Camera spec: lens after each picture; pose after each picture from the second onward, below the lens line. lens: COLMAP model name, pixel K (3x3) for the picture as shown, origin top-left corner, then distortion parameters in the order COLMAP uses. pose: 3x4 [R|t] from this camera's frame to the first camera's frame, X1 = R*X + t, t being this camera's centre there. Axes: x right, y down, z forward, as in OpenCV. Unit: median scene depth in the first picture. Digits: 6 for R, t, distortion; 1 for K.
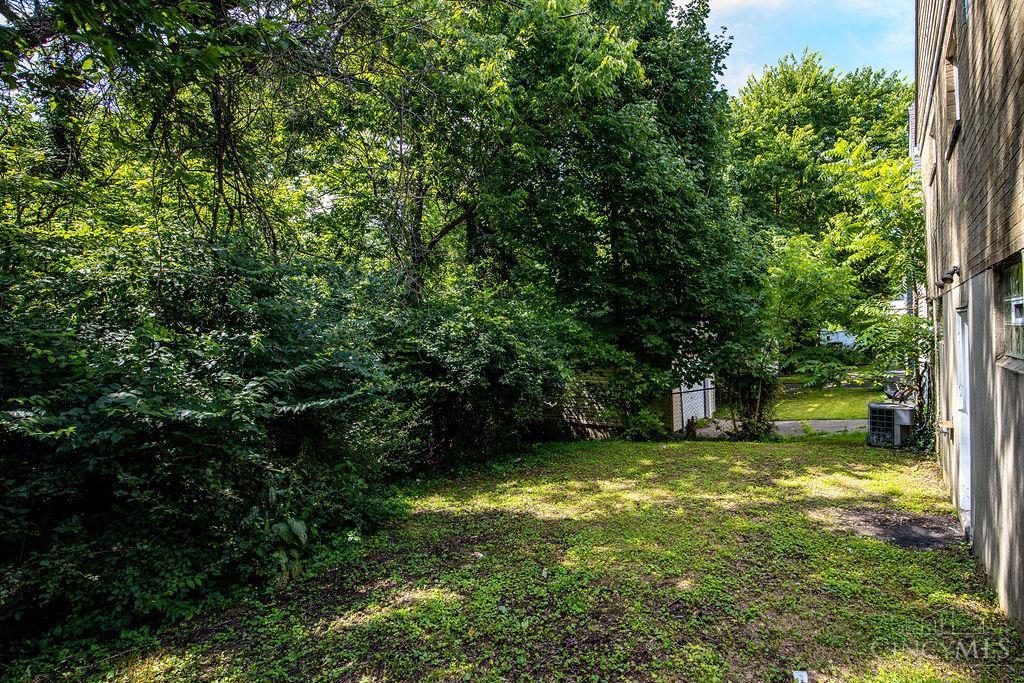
lens RADIAL K [[460.2, 0, 542.5], [0, 460.2, 343.7], [0, 0, 1]] dist [0.005010, -0.001471]
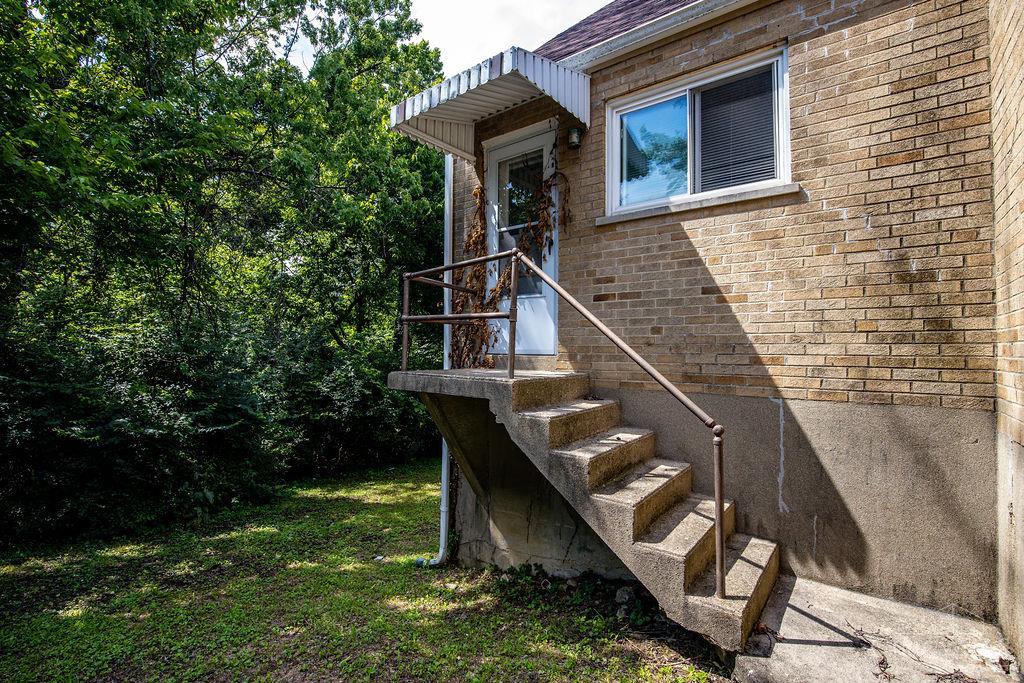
lens RADIAL K [[460.2, 0, 508.2], [0, 460.2, 346.3], [0, 0, 1]] dist [0.005010, -0.001471]
pose [[0.997690, 0.030765, -0.060570, 0.573774], [-0.032764, 0.998942, -0.032286, -0.131028], [0.059513, 0.034195, 0.997642, -0.595250]]
